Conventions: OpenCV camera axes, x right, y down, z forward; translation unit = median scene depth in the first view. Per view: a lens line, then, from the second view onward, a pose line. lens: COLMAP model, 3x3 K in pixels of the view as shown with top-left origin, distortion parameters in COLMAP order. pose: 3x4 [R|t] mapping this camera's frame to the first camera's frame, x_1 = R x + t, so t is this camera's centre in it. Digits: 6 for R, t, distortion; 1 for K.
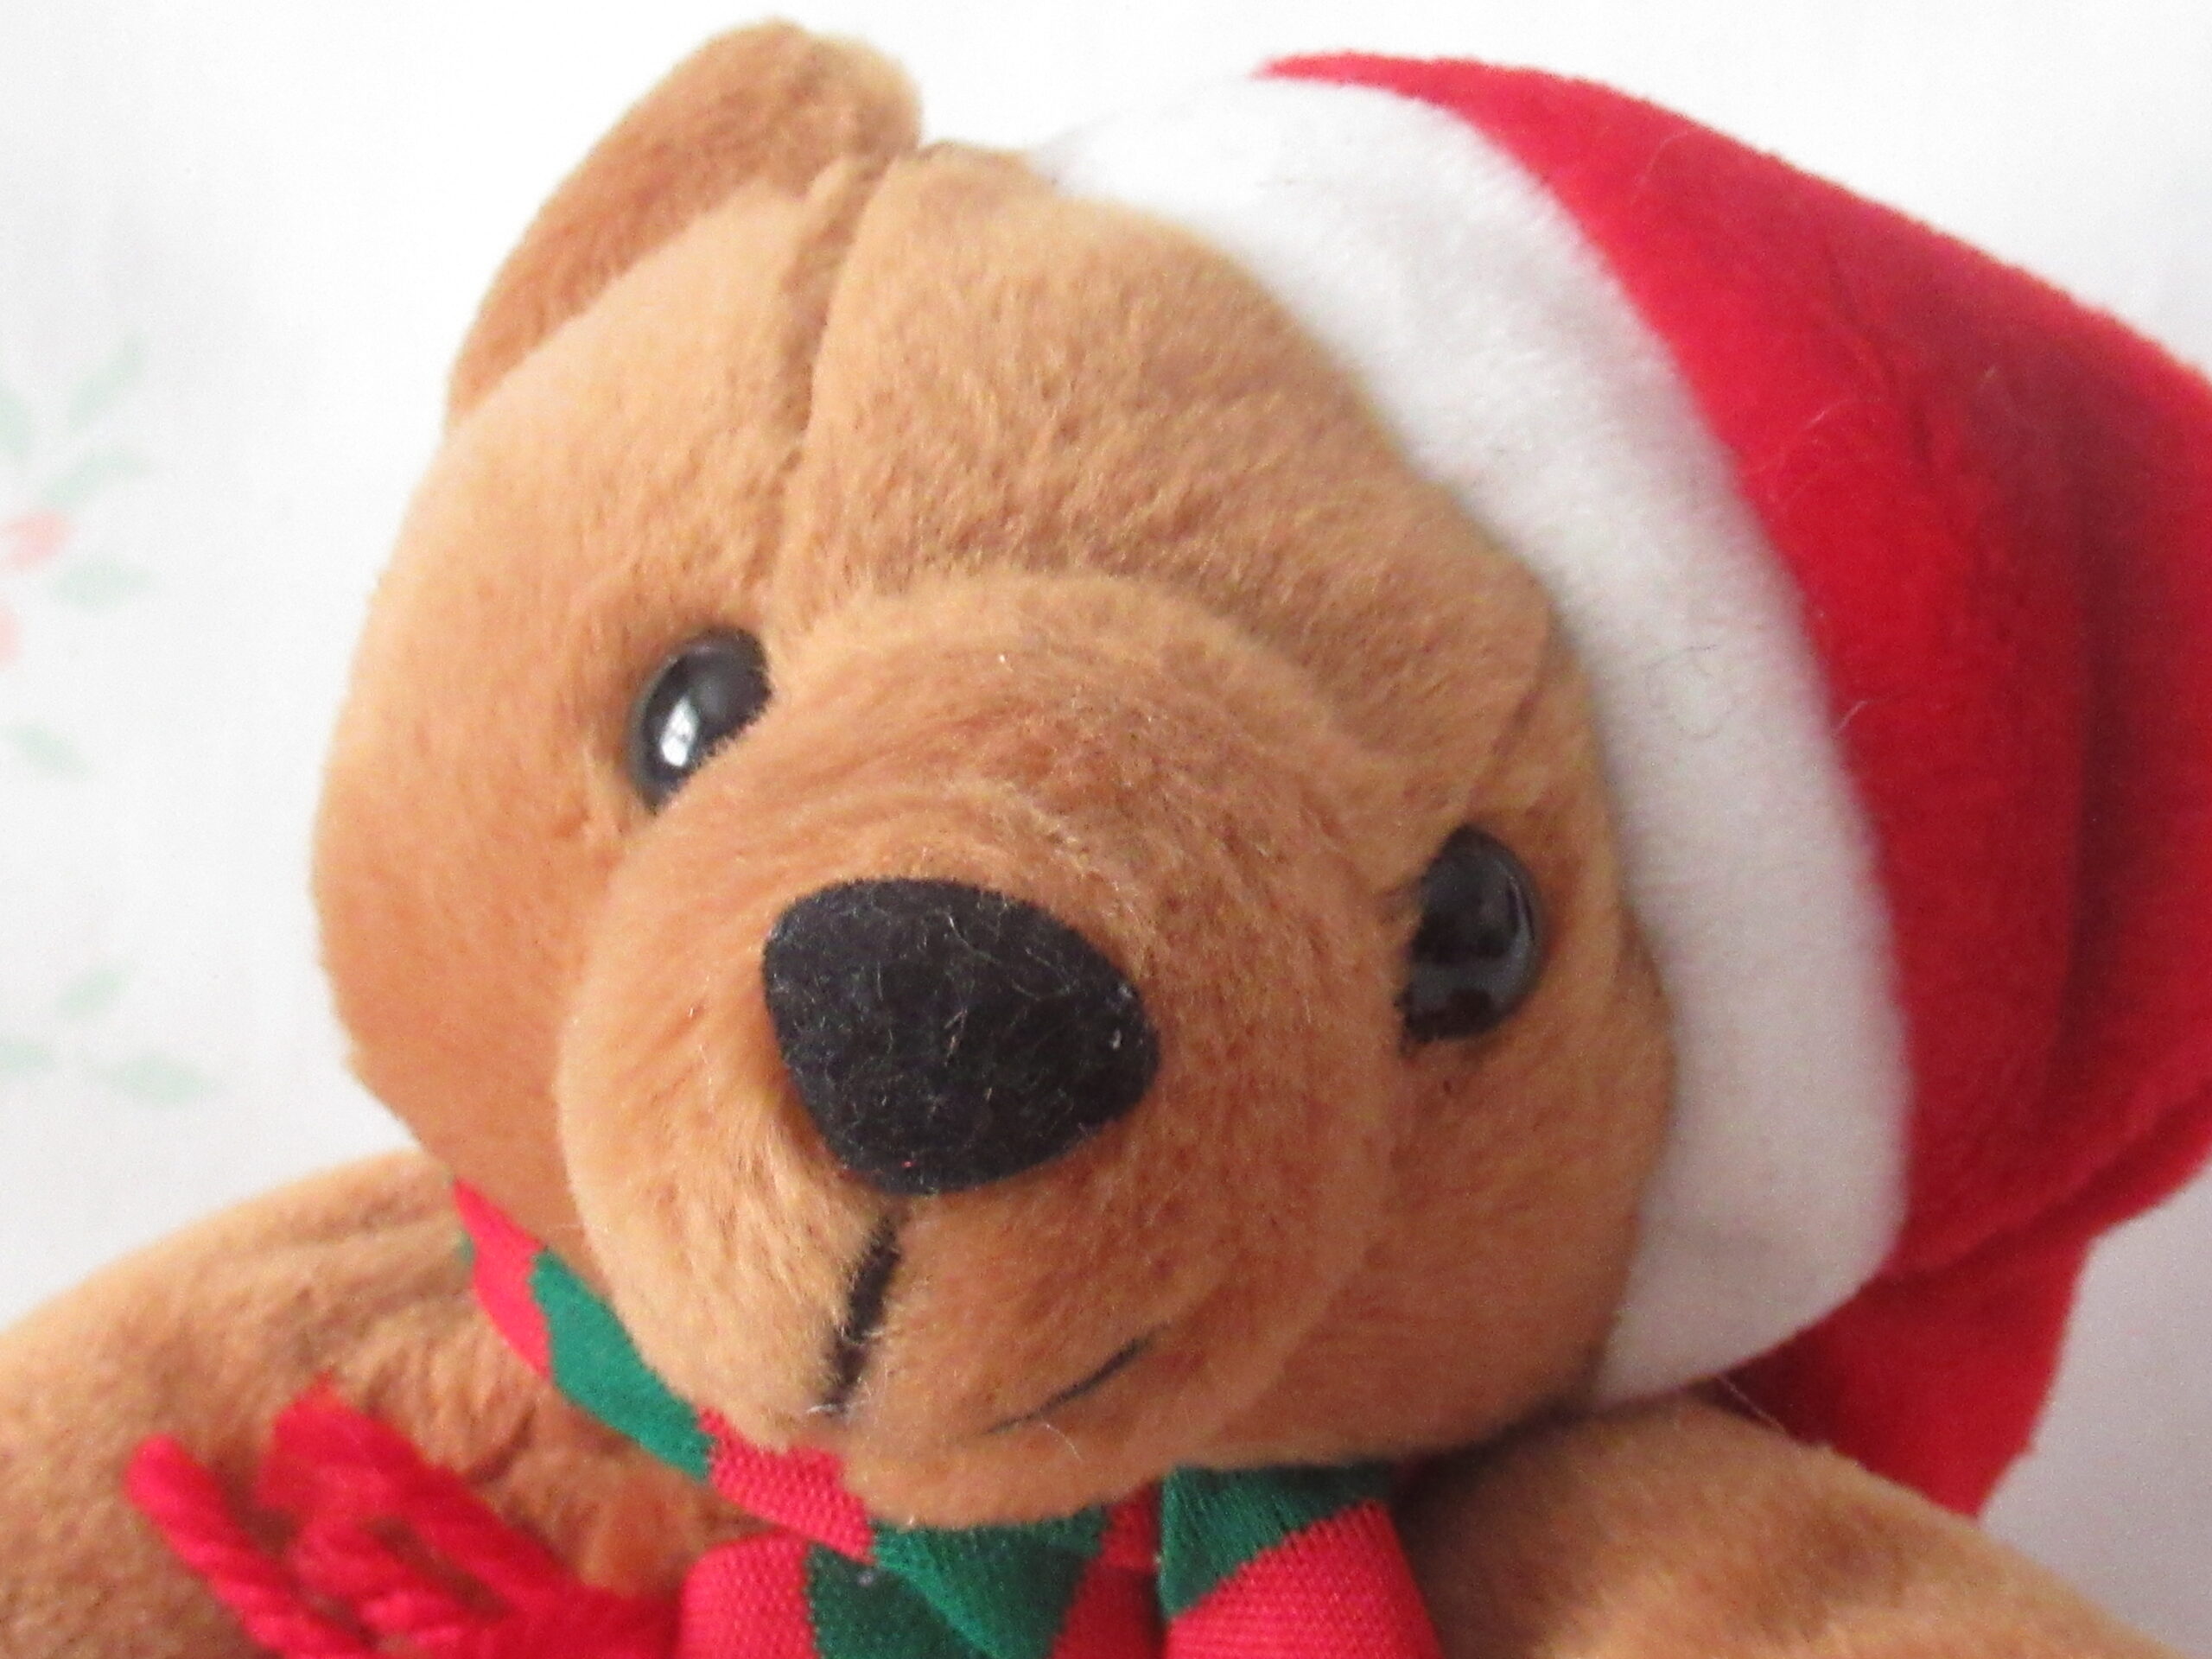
lens RADIAL K [[3153.6, 0, 1106.0], [0, 3153.6, 829.5], [0, 0, 1]] dist [0.003780, -0.163483]
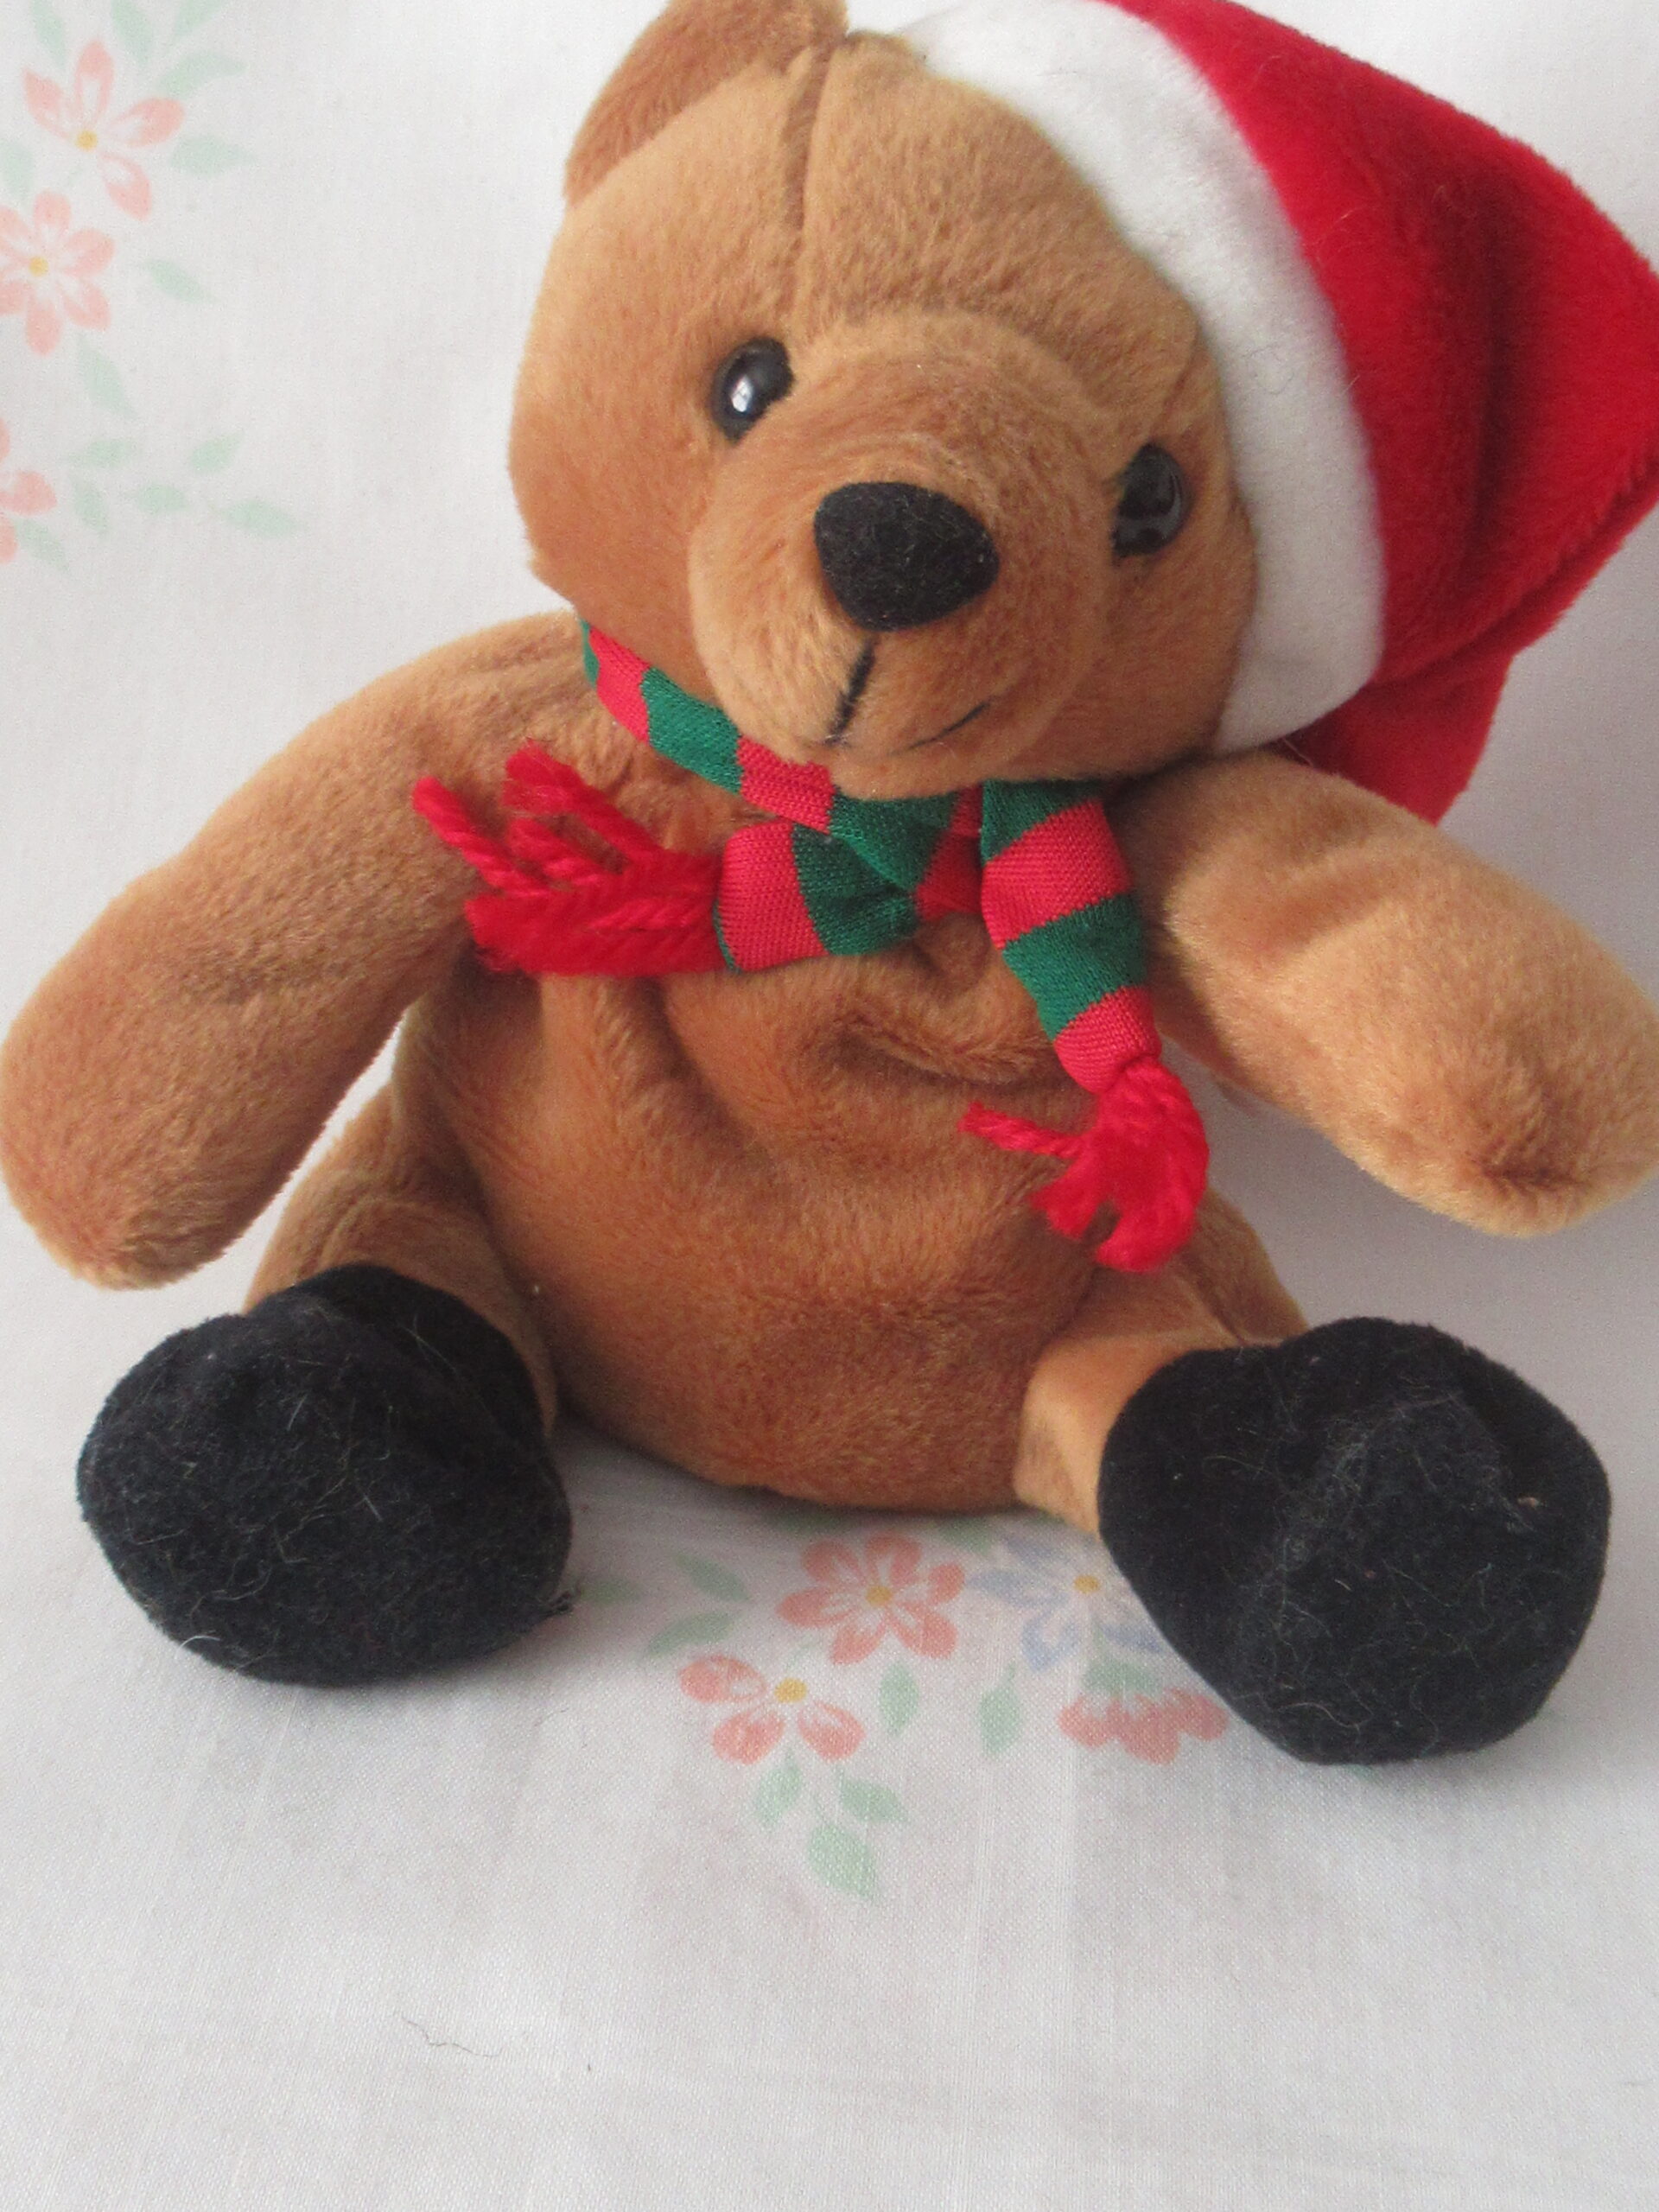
lens RADIAL K [[3153.6, 0, 829.5], [0, 3153.6, 1106.0], [0, 0, 1]] dist [0.003780, -0.163483]
pose [[0.999995, -0.002293, 0.002038, -0.084944], [0.001723, 0.969470, 0.245204, -0.079979], [-0.002539, -0.245199, 0.969469, -0.954209]]
